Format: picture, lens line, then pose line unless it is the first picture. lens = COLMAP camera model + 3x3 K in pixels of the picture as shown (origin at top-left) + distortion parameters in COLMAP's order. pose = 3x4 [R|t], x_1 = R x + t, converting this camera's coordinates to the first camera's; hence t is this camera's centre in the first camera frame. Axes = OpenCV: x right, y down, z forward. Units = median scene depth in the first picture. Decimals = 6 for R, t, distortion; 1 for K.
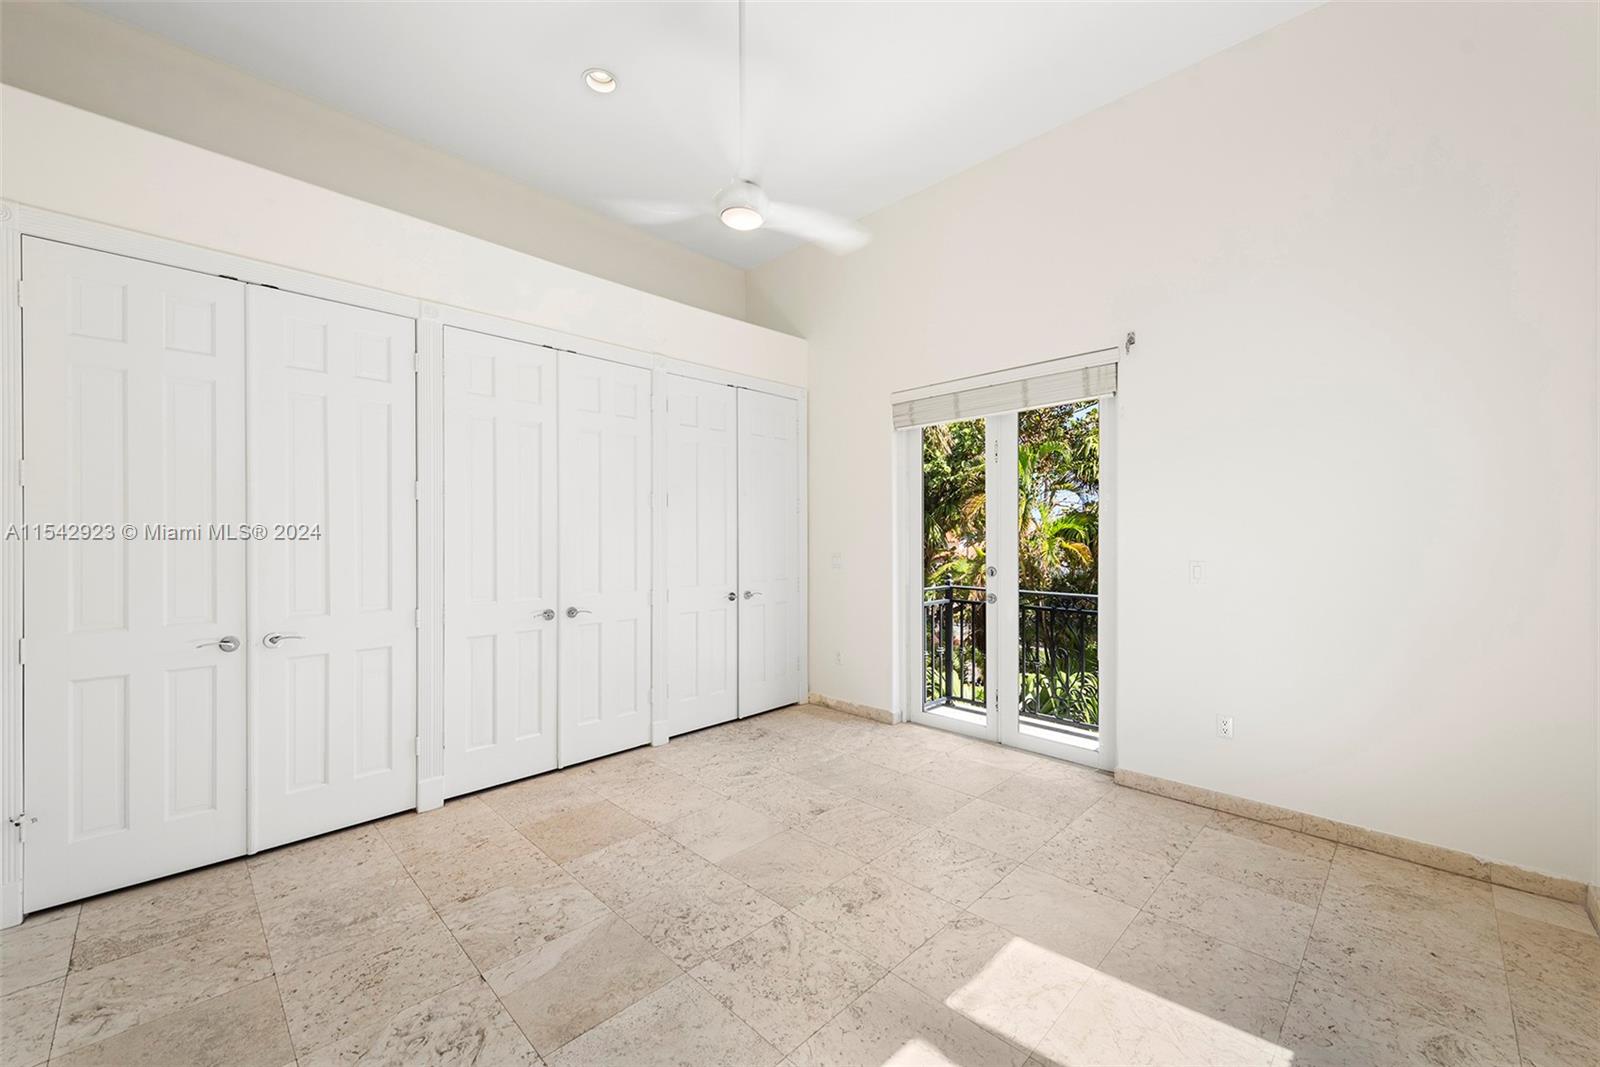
lens RADIAL K [[632.0, 0, 803.6], [0, 632.0, 540.0], [0, 0, 1]] dist [0.015704, -0.003053]
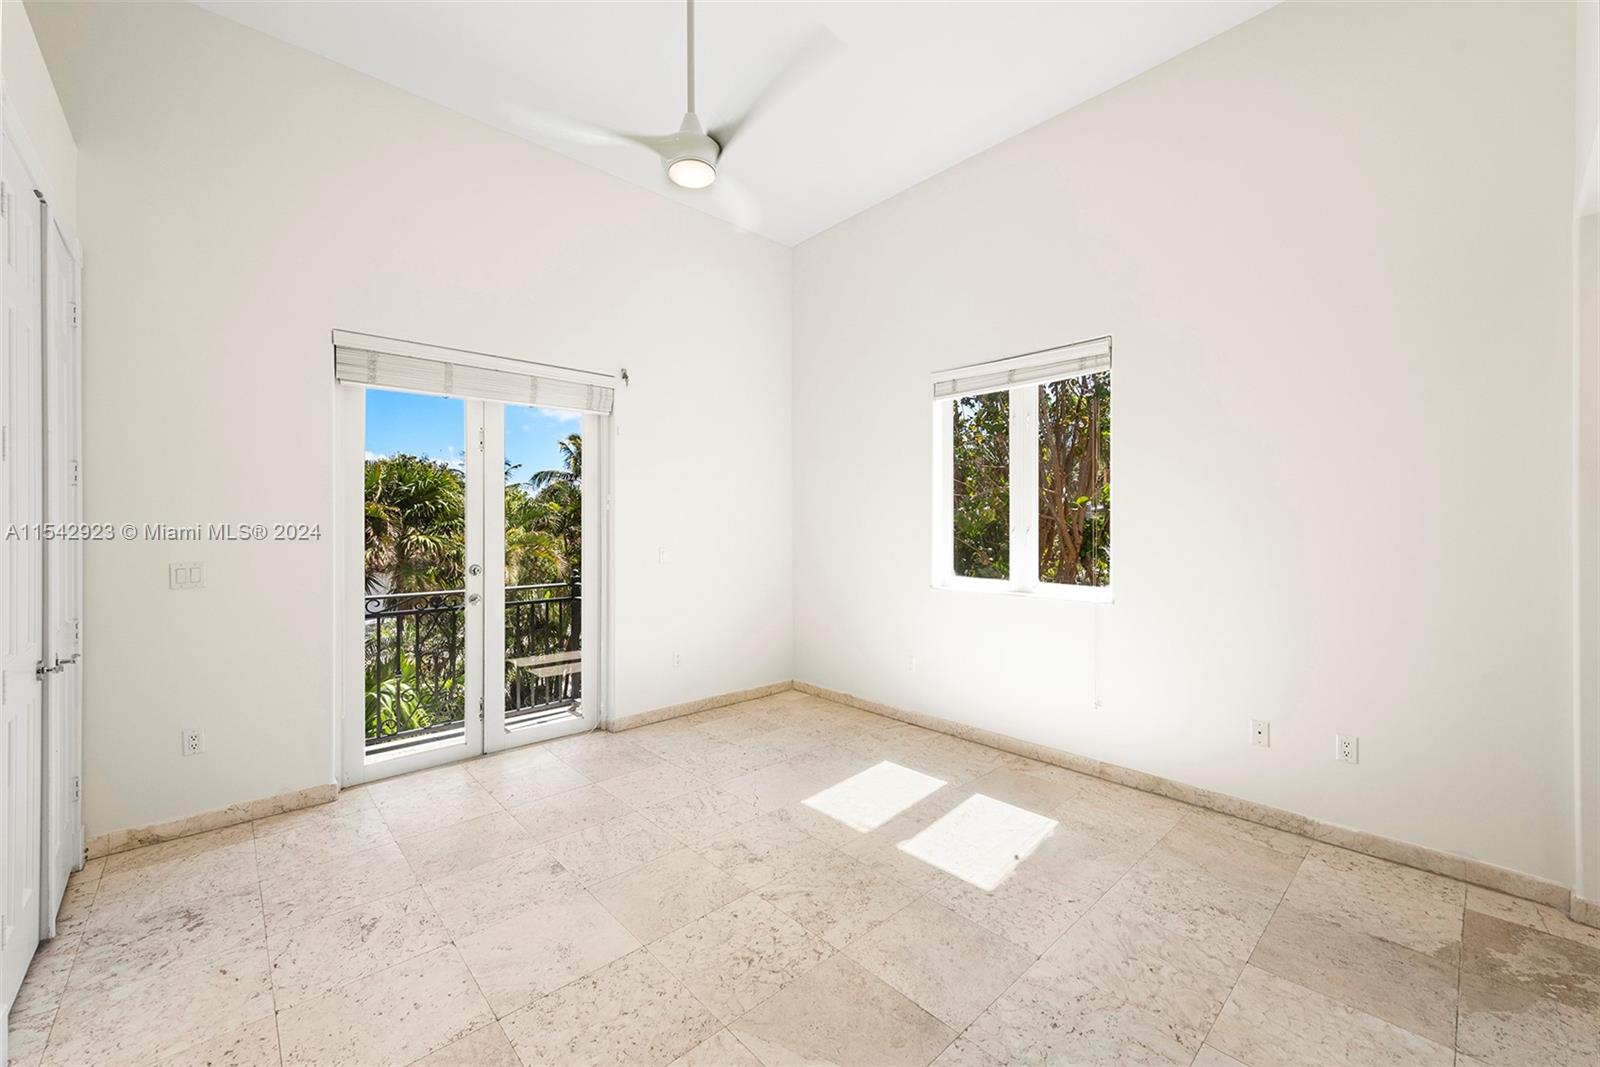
lens RADIAL K [[632.0, 0, 797.8], [0, 632.0, 526.1], [0, 0, 1]] dist [0.015704, -0.003053]
pose [[0.041676, 0.003580, 0.999125, -0.769727], [0.012111, 0.999918, -0.004088, -0.004175], [-0.999058, 0.012271, 0.041629, 0.639925]]
